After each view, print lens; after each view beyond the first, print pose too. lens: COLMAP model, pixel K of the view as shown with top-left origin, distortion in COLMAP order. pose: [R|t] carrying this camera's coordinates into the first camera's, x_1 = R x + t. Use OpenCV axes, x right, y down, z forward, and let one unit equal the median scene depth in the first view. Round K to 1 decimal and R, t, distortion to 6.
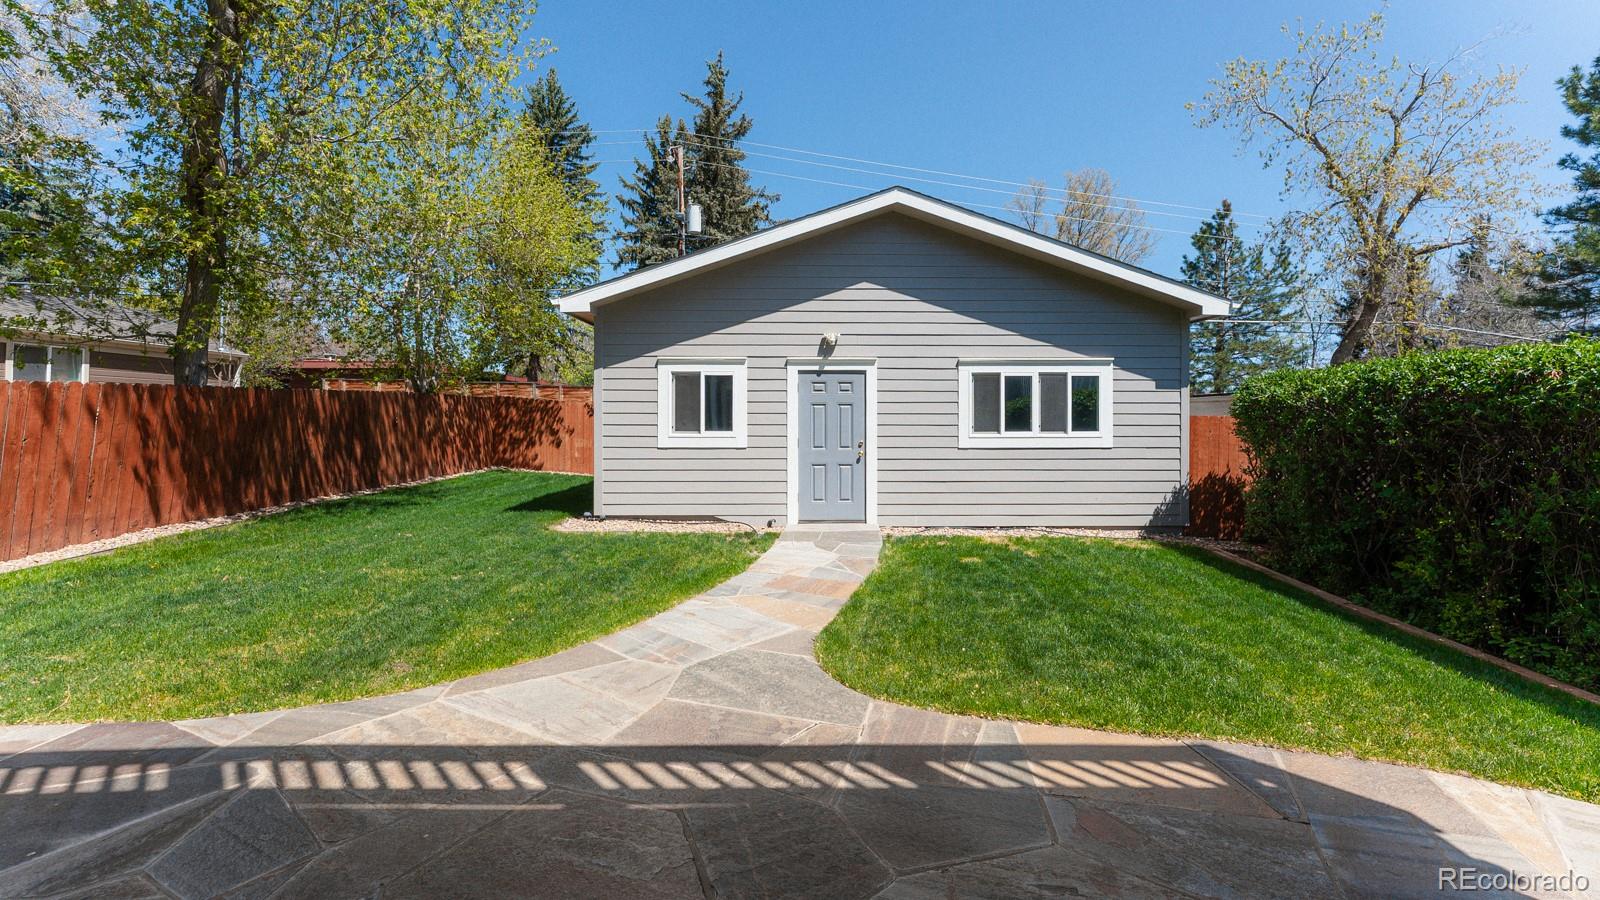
lens RADIAL K [[656.9, 0, 795.9], [0, 656.9, 424.7], [0, 0, 1]] dist [-0.004587, 0.000550]
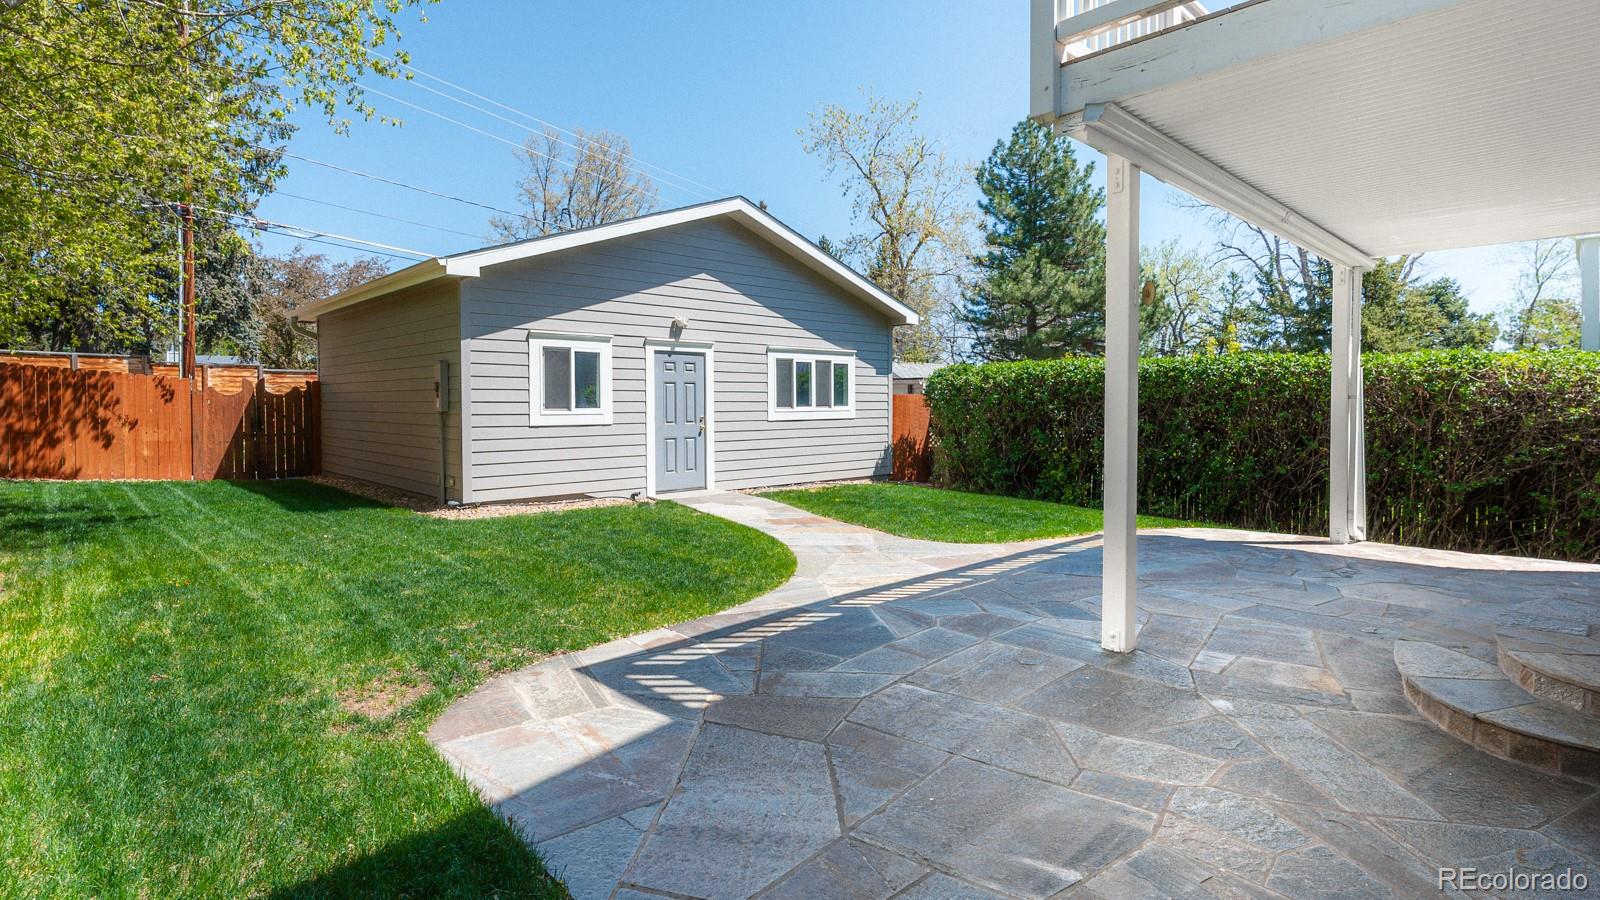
lens RADIAL K [[816.4, 0, 800.6], [0, 816.4, 442.9], [0, 0, 1]] dist [-0.007138, -0.000569]
pose [[0.722423, -0.037388, 0.690440, -0.739458], [0.011429, 0.999046, 0.042141, 0.013627], [-0.691357, -0.022552, 0.722161, -0.117295]]
